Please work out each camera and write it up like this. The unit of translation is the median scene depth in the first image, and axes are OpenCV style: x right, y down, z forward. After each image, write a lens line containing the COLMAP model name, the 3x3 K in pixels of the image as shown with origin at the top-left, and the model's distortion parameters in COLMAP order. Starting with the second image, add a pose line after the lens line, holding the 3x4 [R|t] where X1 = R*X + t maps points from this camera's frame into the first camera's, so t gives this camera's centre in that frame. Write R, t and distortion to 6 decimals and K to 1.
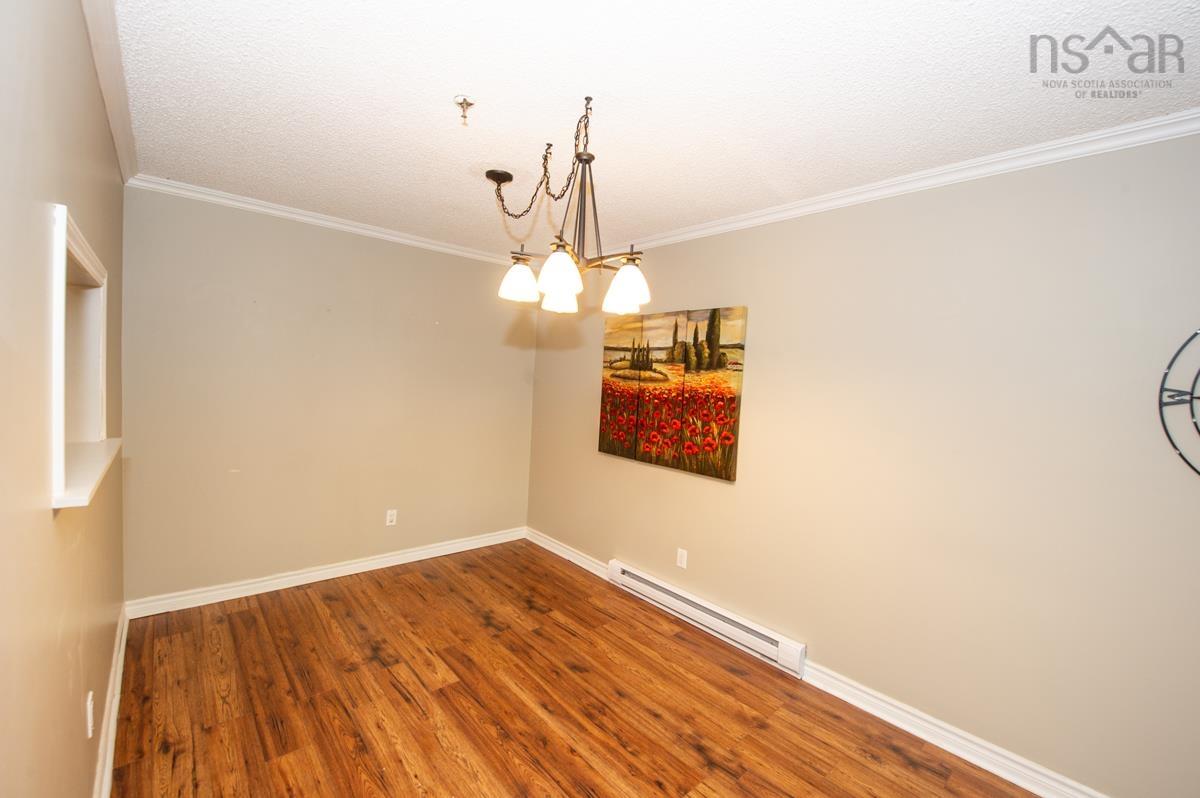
lens RADIAL K [[490.5, 0, 608.8], [0, 490.5, 405.1], [0, 0, 1]] dist [-0.012100, -0.004071]
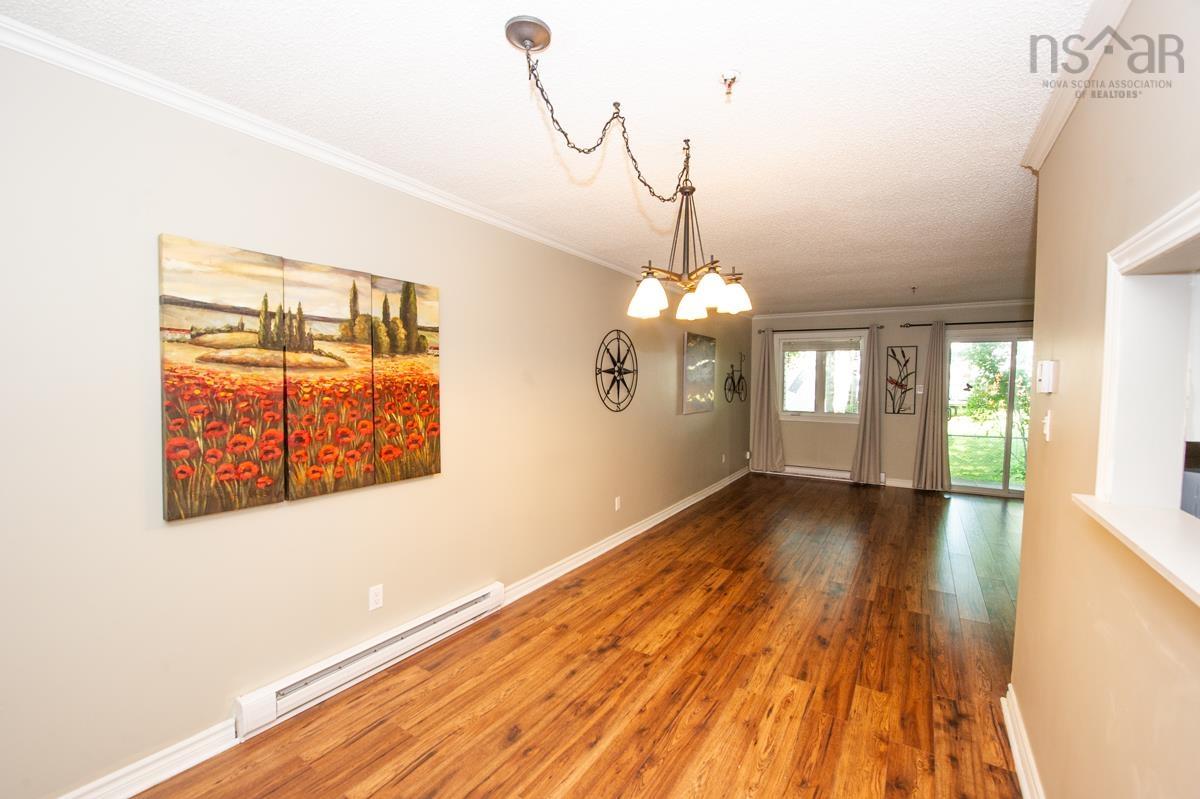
lens RADIAL K [[490.6, 0, 606.9], [0, 490.6, 408.4], [0, 0, 1]] dist [-0.012186, -0.001894]
pose [[-0.252781, -0.112051, 0.961013, -0.665586], [0.024196, 0.992228, 0.122055, -0.070247], [-0.967221, 0.054106, -0.248105, 0.838434]]
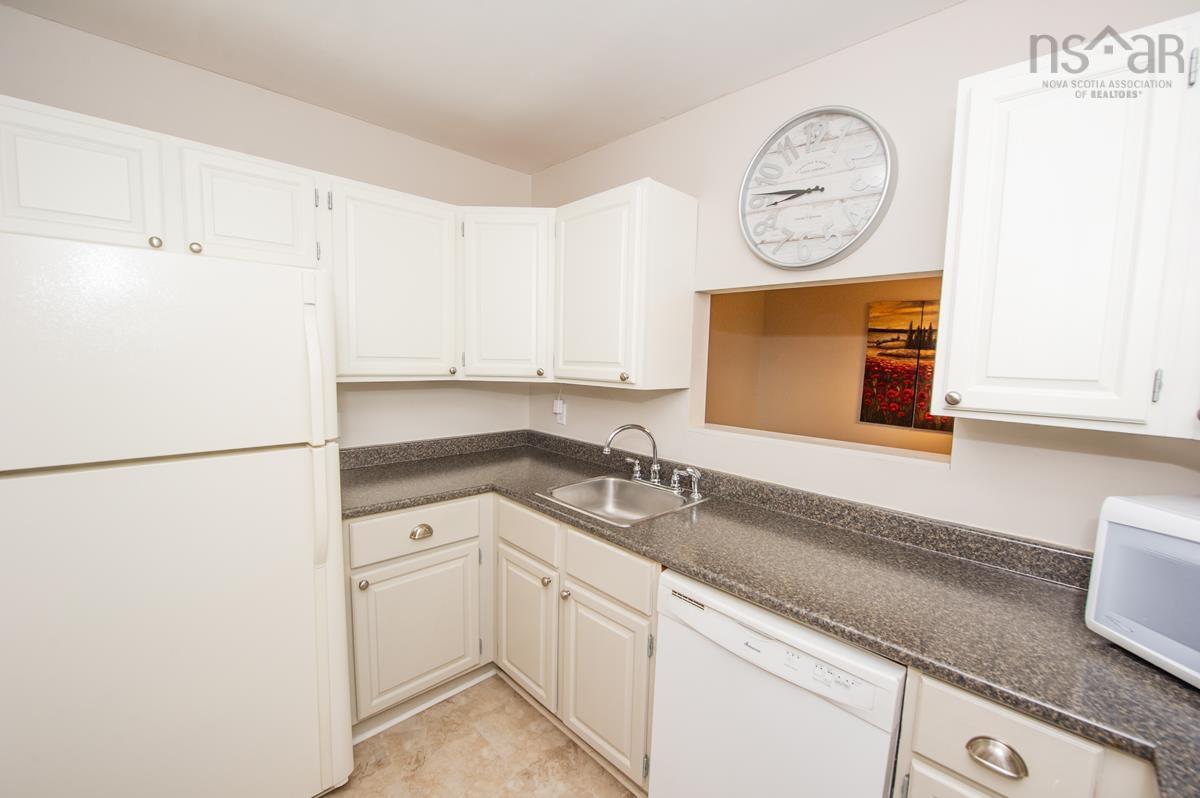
lens RADIAL K [[490.5, 0, 597.5], [0, 490.5, 404.5], [0, 0, 1]] dist [-0.012100, -0.004071]
pose [[0.999203, -0.031417, 0.024612, -0.783931], [0.029992, 0.997966, 0.056256, -0.031178], [-0.026330, -0.055473, 0.998113, -0.138019]]
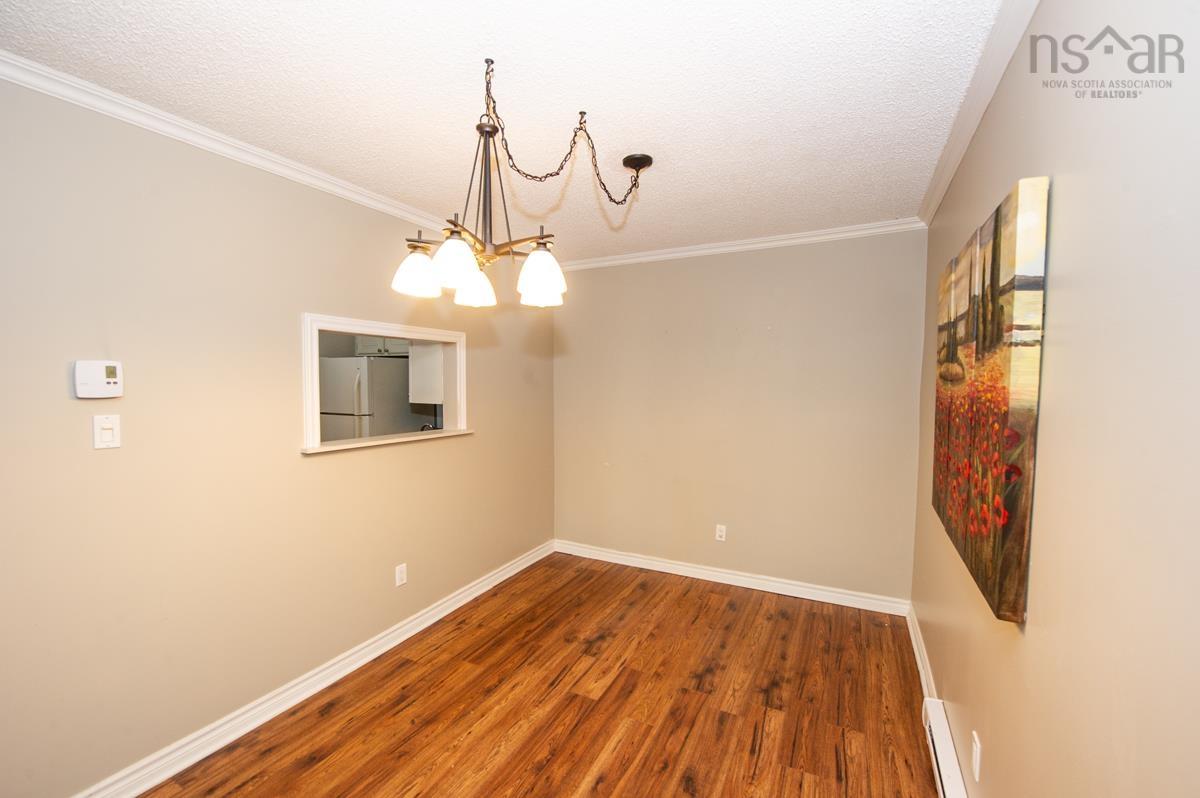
lens RADIAL K [[490.5, 0, 607.2], [0, 490.5, 405.1], [0, 0, 1]] dist [-0.012100, -0.004071]
pose [[0.352274, -0.003487, -0.935890, 0.466583], [-0.033362, 0.999311, -0.016281, -0.003807], [0.935302, 0.036958, 0.351915, 0.503689]]
